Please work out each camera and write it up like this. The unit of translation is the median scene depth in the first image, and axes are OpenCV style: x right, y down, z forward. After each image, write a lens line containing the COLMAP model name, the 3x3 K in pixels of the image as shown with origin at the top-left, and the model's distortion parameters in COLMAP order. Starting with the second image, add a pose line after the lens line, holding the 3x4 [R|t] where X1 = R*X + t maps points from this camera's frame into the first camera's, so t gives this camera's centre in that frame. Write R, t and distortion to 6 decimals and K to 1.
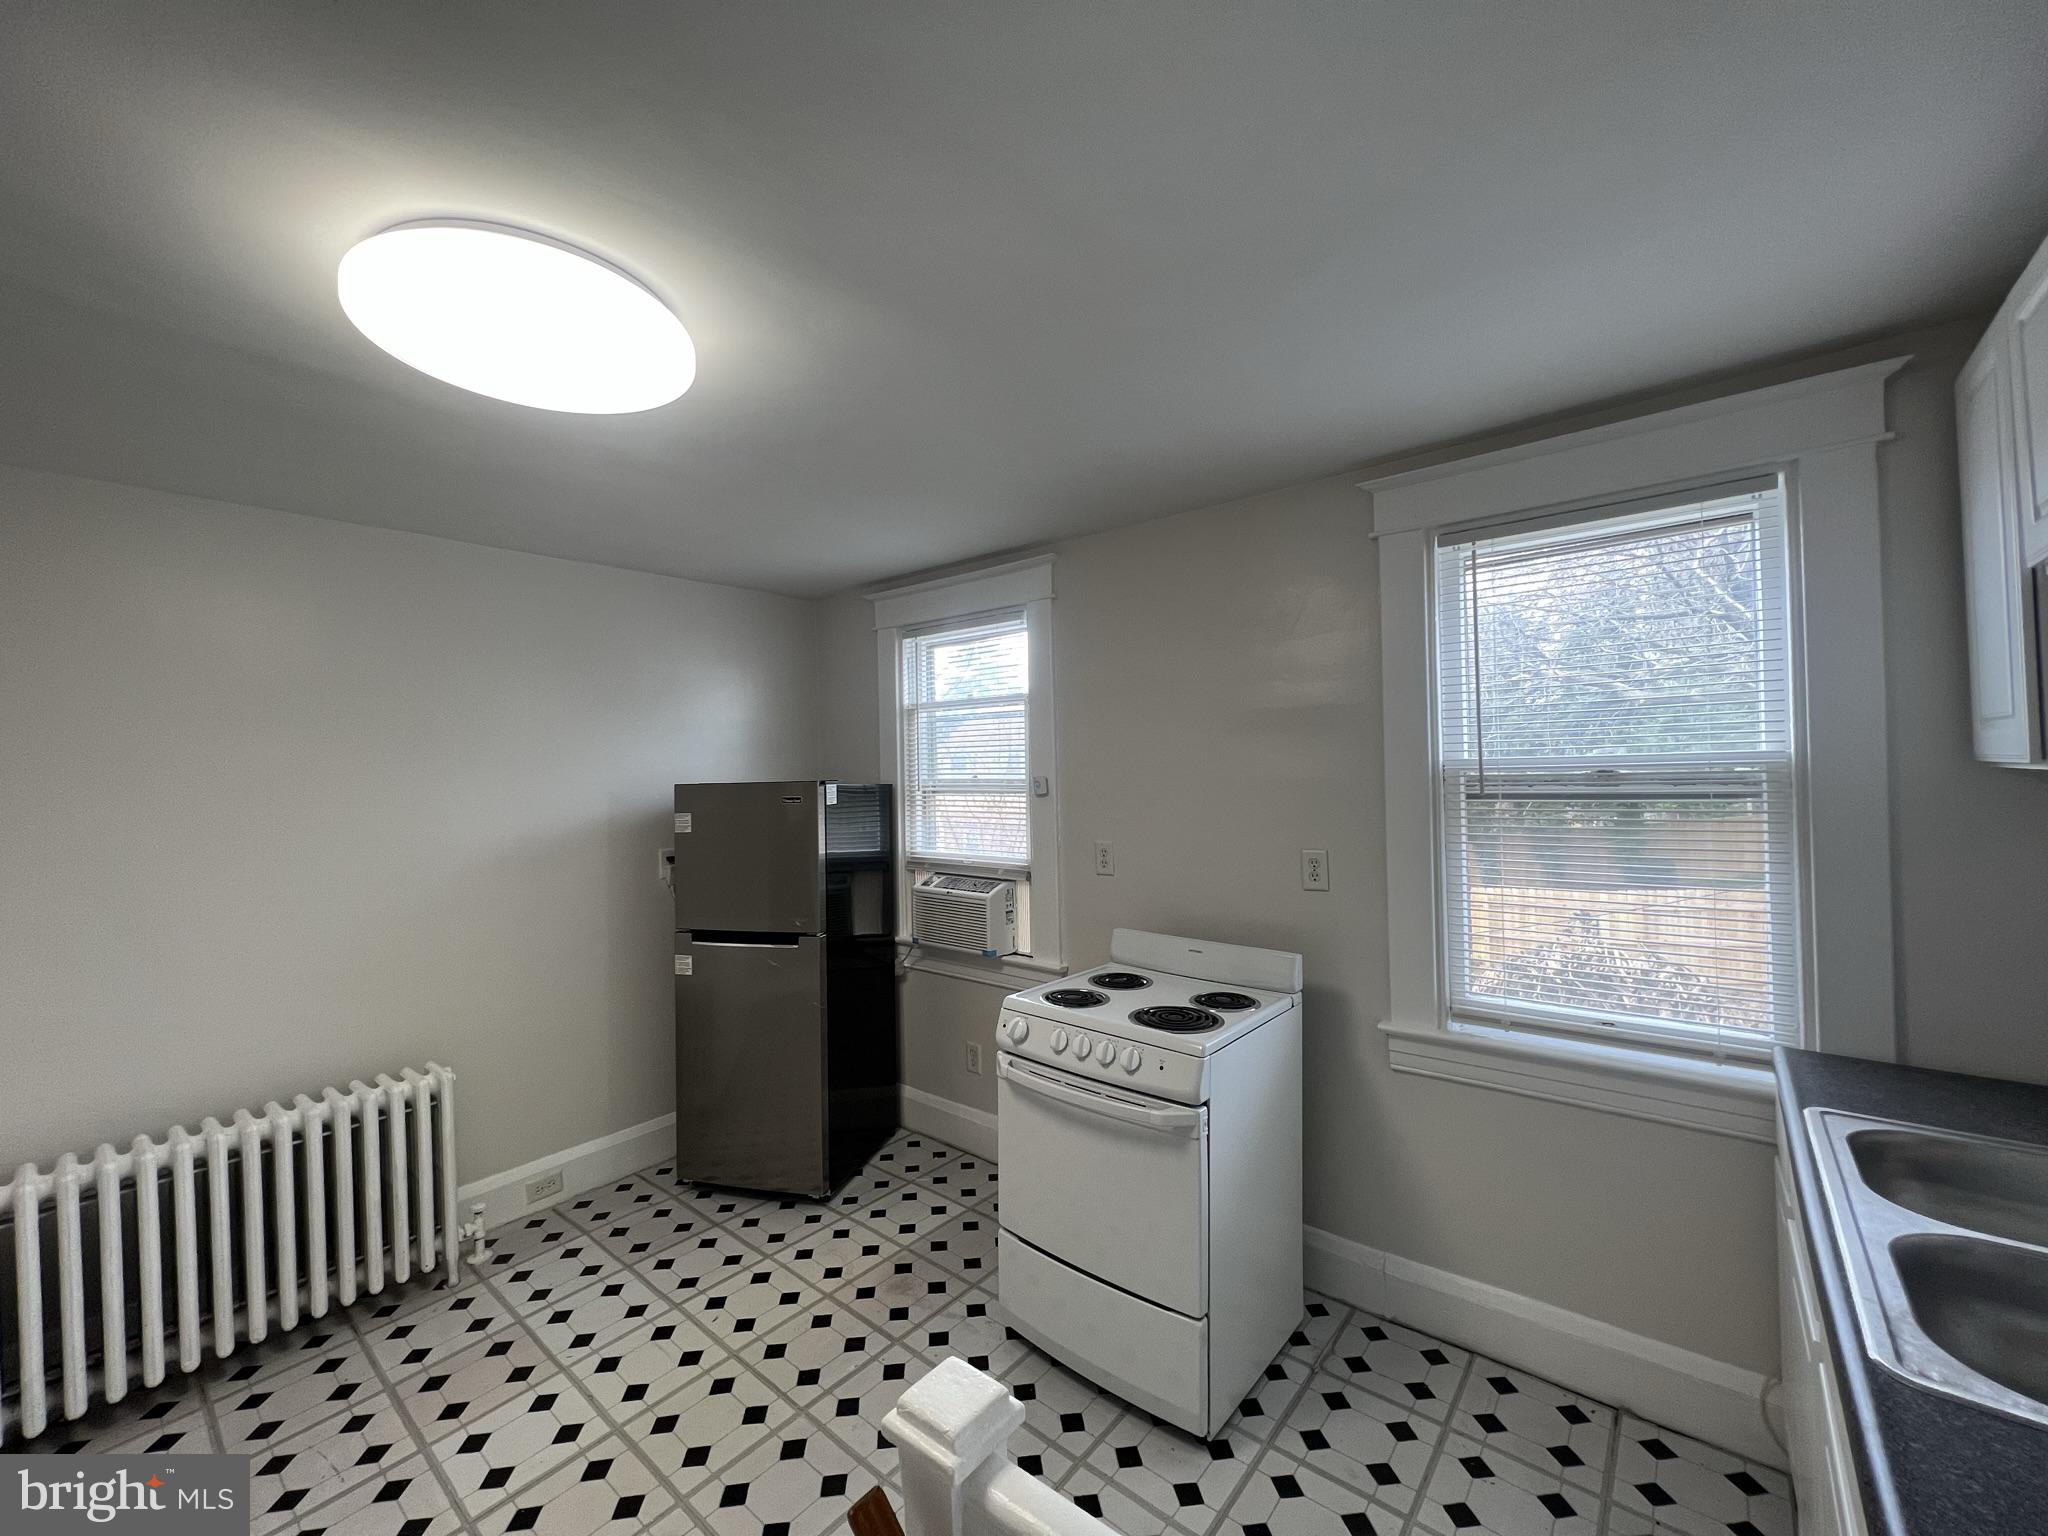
lens RADIAL K [[820.8, 0, 1015.3], [0, 820.8, 766.1], [0, 0, 1]] dist [-0.000391, 0.000199]
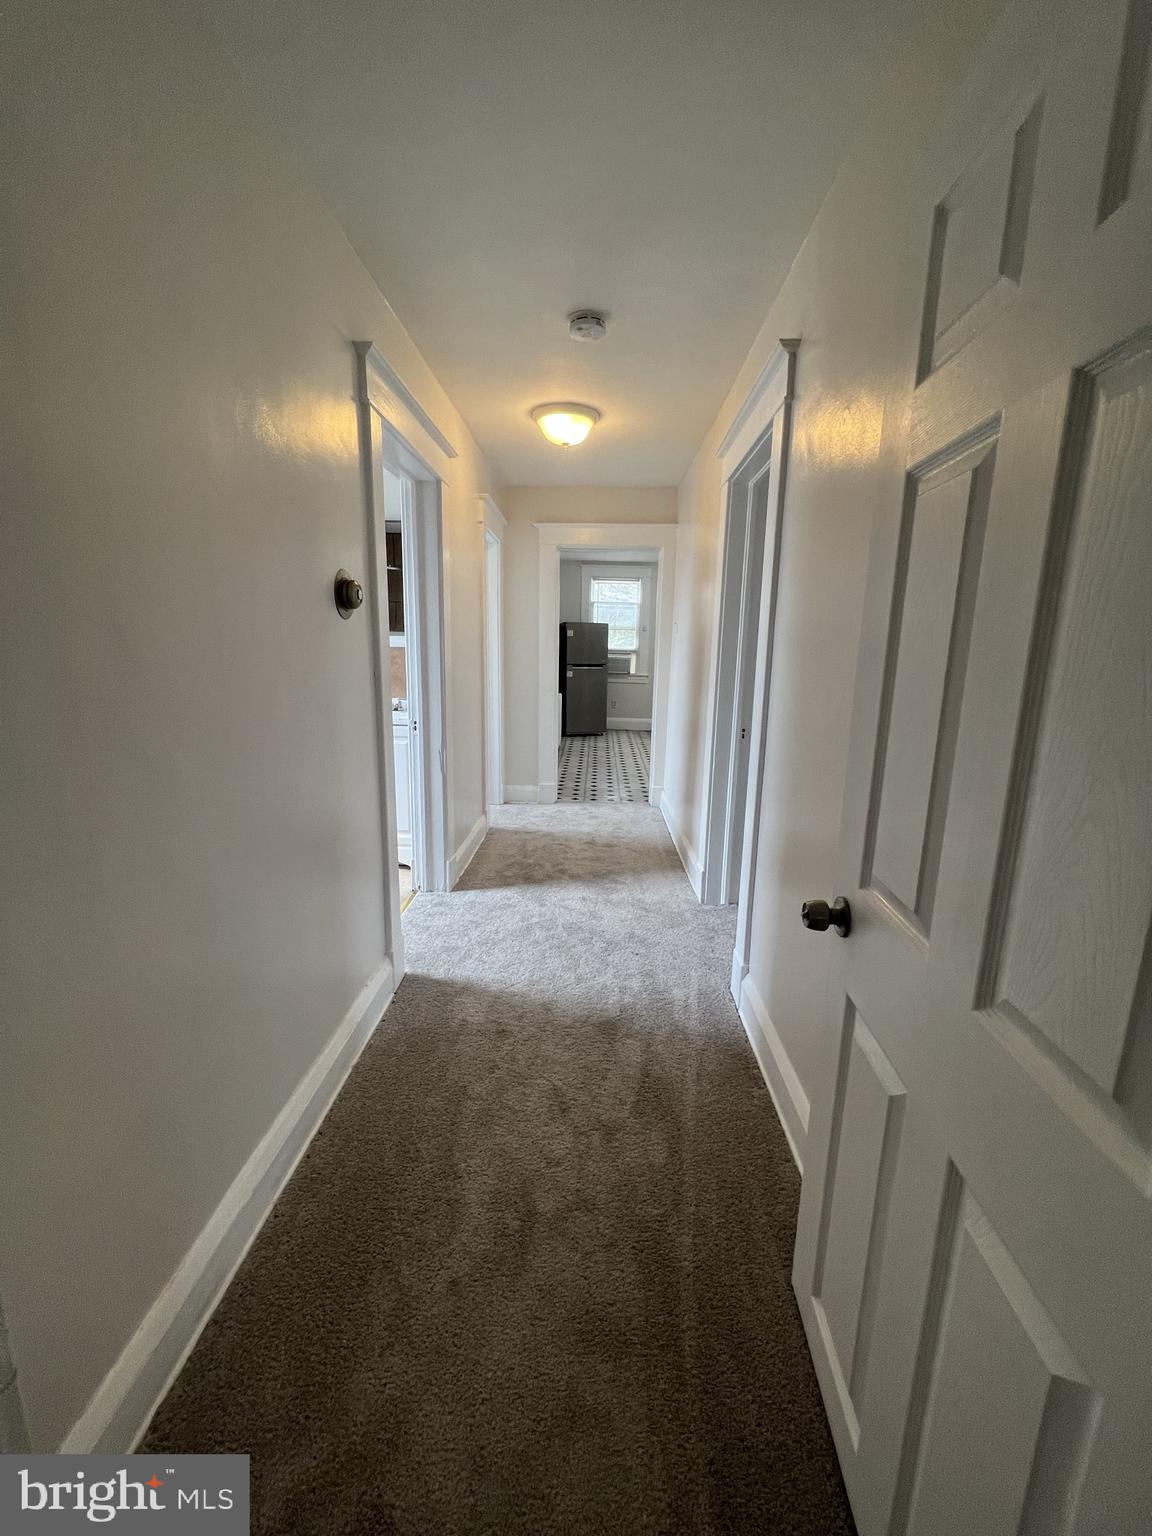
lens RADIAL K [[615.6, 0, 576.0], [0, 615.6, 768.0], [0, 0, 1]] dist [-0.000391, 0.000199]
pose [[0.787857, -0.078627, 0.610819, -2.394285], [-0.044785, 0.981876, 0.184156, 0.177775], [-0.614228, -0.172444, 0.770056, -1.337811]]
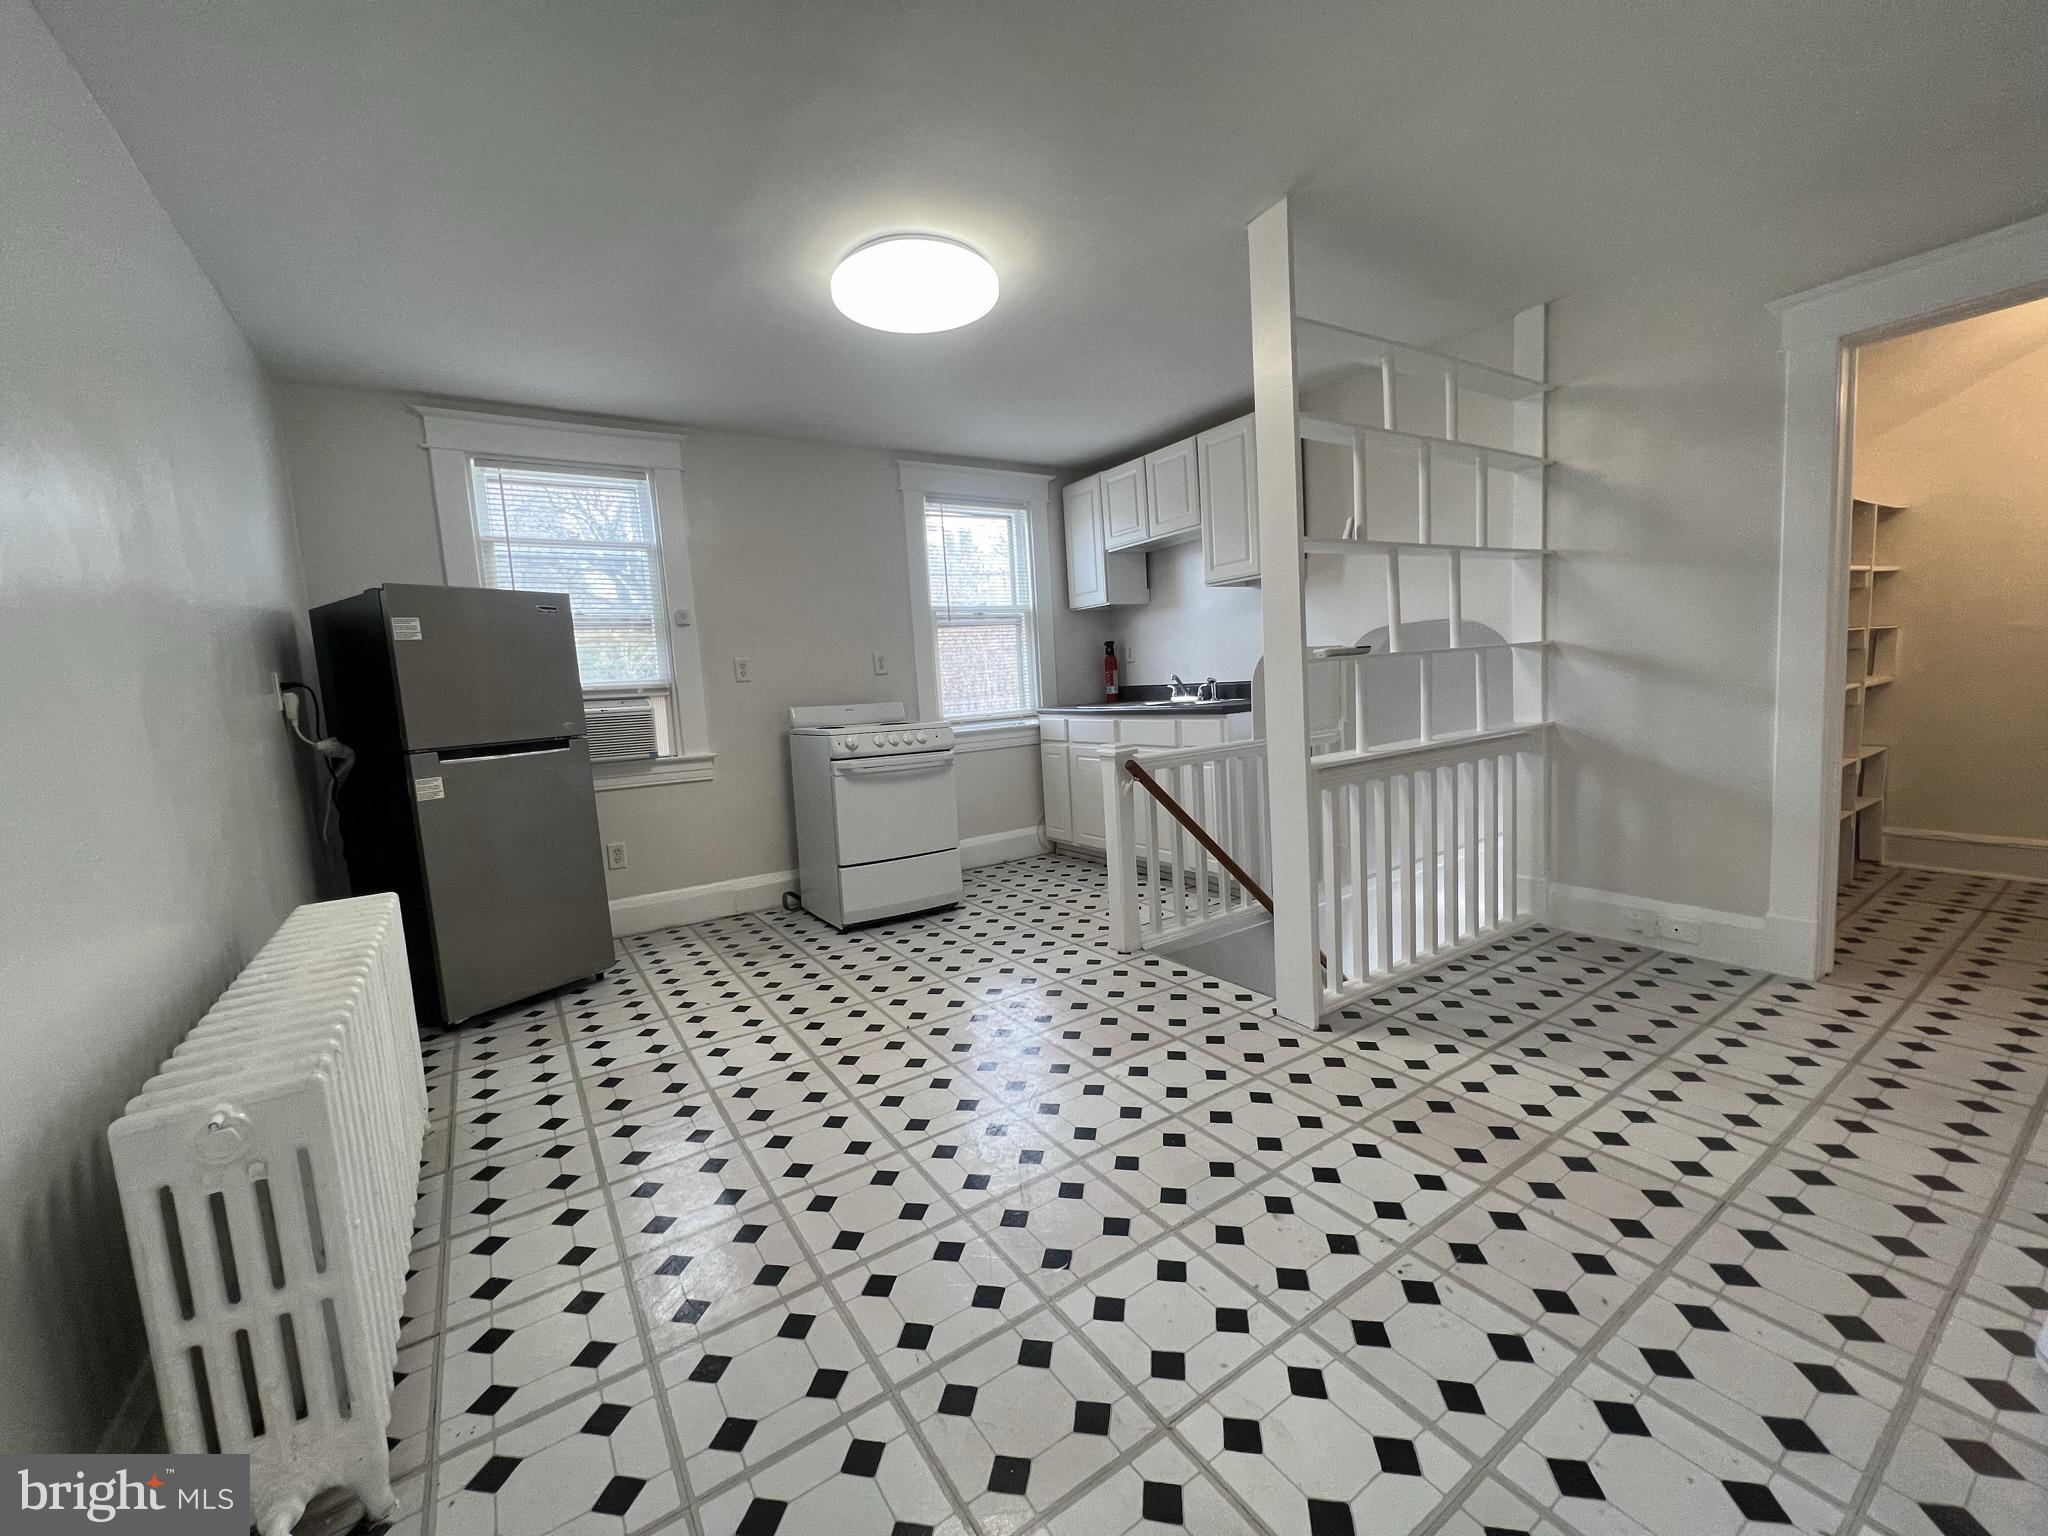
lens RADIAL K [[816.8, 0, 1020.7], [0, 816.8, 767.9], [0, 0, 1]] dist [-0.000555, 0.000345]
pose [[0.286825, -0.095007, 0.953260, -1.244447], [0.049075, 0.995221, 0.084423, 0.206833], [-0.956725, 0.022566, 0.290116, 0.150434]]
